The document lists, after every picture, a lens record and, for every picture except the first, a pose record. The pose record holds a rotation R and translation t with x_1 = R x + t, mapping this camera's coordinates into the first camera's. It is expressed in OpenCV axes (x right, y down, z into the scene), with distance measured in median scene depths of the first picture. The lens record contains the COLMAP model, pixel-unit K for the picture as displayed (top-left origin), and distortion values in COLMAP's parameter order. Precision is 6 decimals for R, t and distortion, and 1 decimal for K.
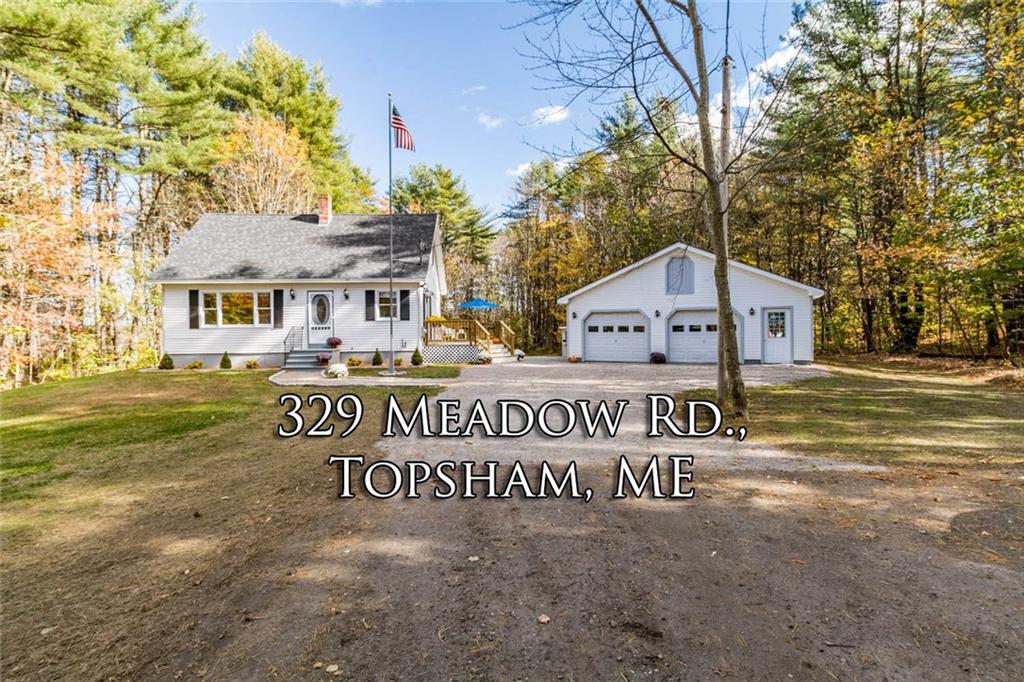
lens RADIAL K [[515.7, 0, 531.7], [0, 515.7, 337.4], [0, 0, 1]] dist [-0.004641, -0.001107]
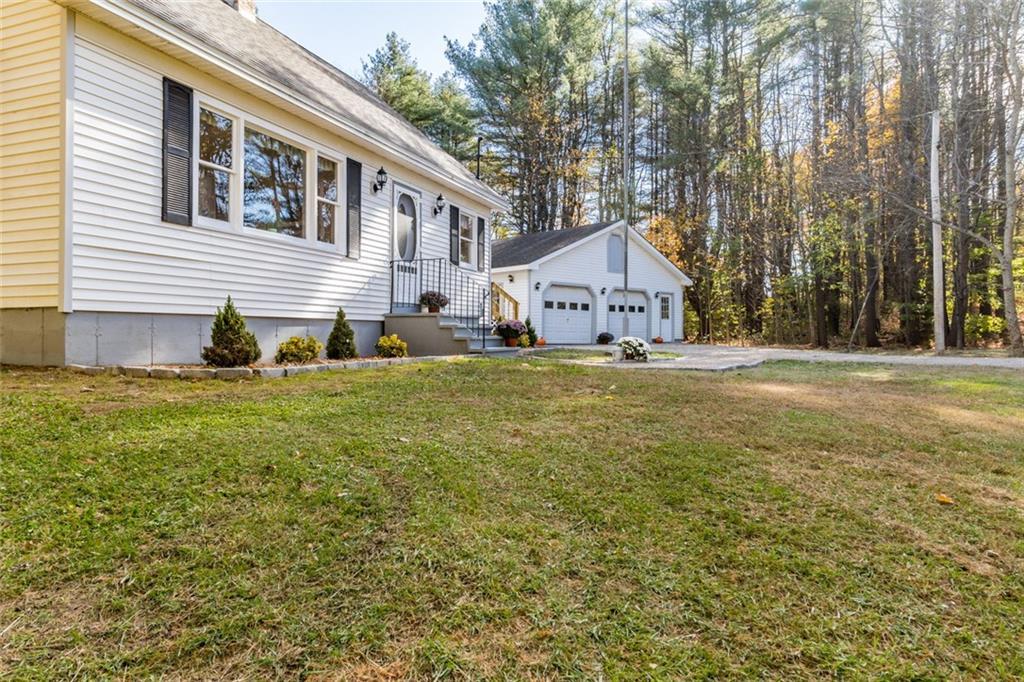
lens RADIAL K [[617.4, 0, 512.5], [0, 617.4, 335.8], [0, 0, 1]] dist [0.008331, 0.001504]
pose [[0.423395, 0.006378, 0.905923, -0.838266], [0.007527, 0.999916, -0.010557, 0.045539], [-0.905914, 0.011289, 0.423311, 0.672634]]
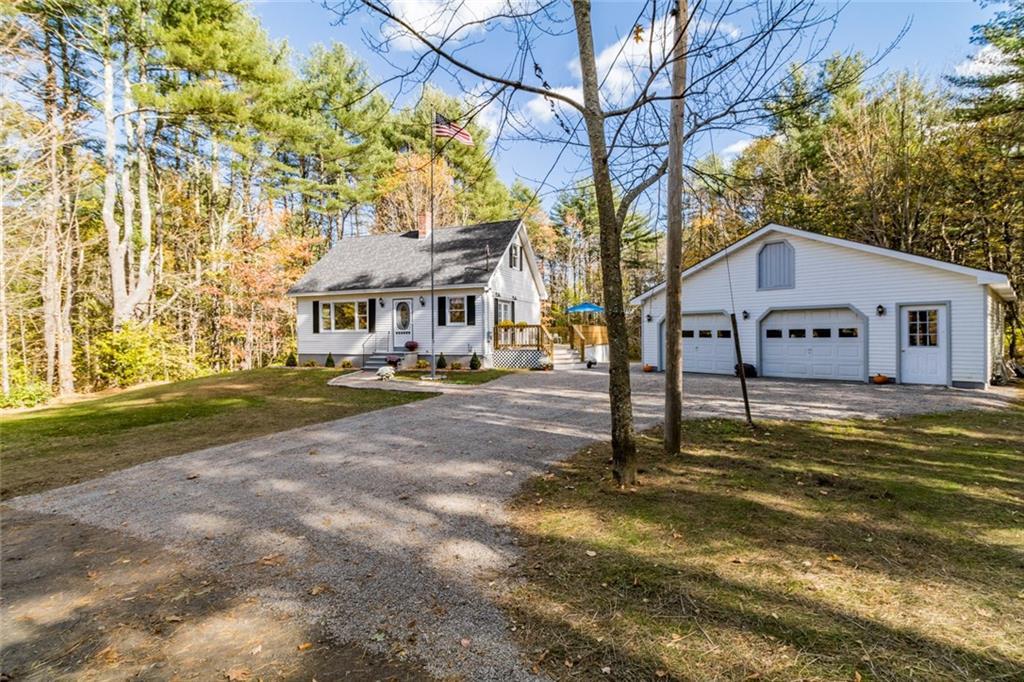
lens RADIAL K [[477.1, 0, 514.6], [0, 477.1, 334.5], [0, 0, 1]] dist [0.004003, -0.000422]
pose [[0.907470, 0.002190, -0.420112, 0.228569], [-0.007484, 0.999912, -0.010953, -0.004771], [0.420051, 0.013083, 0.907406, 0.173265]]
